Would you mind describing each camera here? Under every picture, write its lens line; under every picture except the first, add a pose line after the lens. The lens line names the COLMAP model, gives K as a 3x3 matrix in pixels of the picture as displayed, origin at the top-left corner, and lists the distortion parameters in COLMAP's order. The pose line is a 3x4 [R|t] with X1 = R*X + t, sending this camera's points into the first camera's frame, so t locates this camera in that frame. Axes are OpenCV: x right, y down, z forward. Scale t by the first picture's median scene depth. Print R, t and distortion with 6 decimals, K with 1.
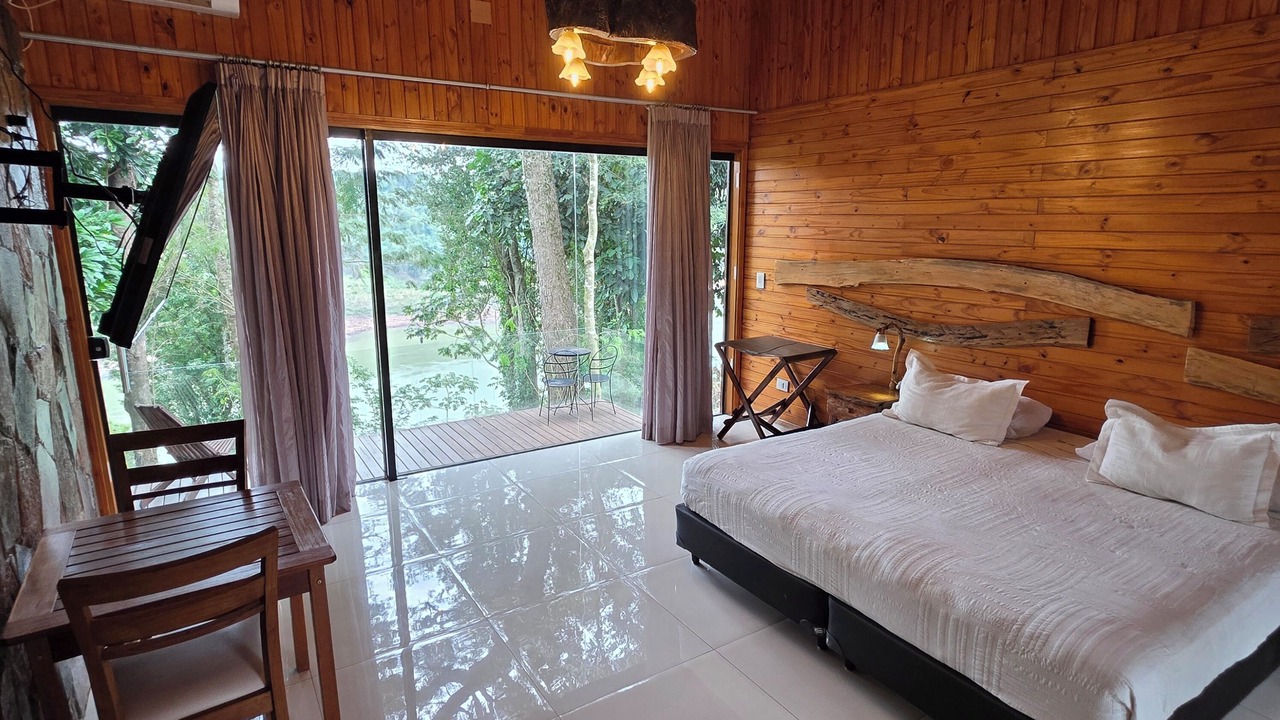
lens RADIAL K [[682.4, 0, 641.5], [0, 682.4, 362.9], [0, 0, 1]] dist [0.000465, 0.001851]
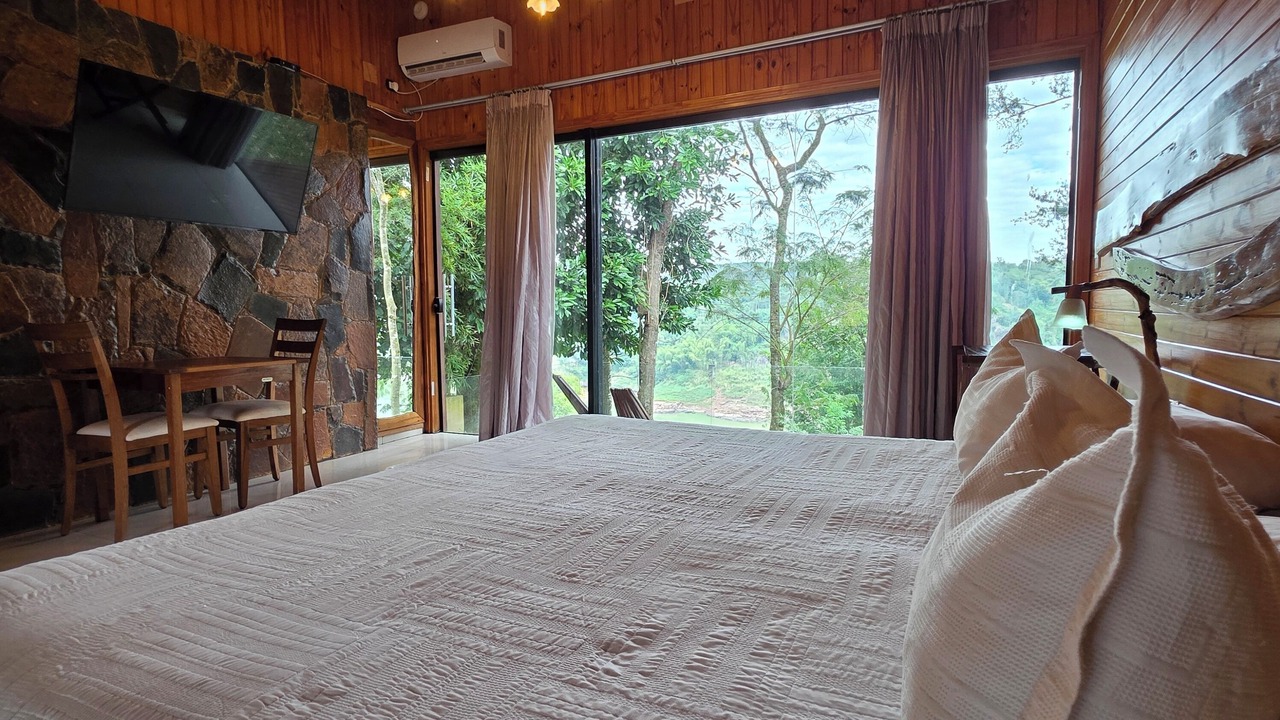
lens RADIAL K [[682.4, 0, 636.7], [0, 682.4, 357.3], [0, 0, 1]] dist [0.000465, 0.001851]
pose [[0.528462, 0.049980, -0.847484, 0.651616], [-0.163720, 0.985526, -0.043969, 0.076616], [0.833021, 0.161986, 0.528996, 0.535372]]
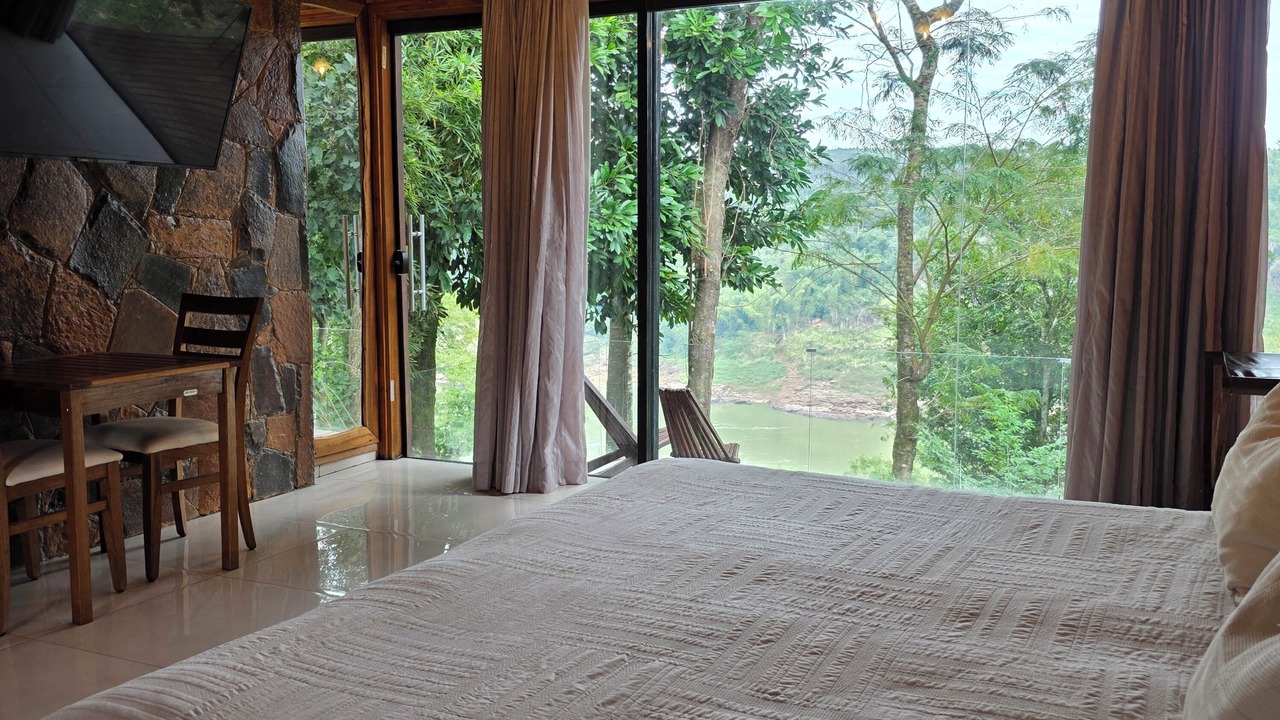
lens RADIAL K [[1151.5, 0, 643.1], [0, 1151.5, 351.9], [0, 0, 1]] dist [0.073419, -0.081363]
pose [[0.520525, 0.086669, -0.849437, 0.720366], [-0.172141, 0.985060, -0.004979, 0.047484], [0.836314, 0.148814, 0.527667, 0.404214]]
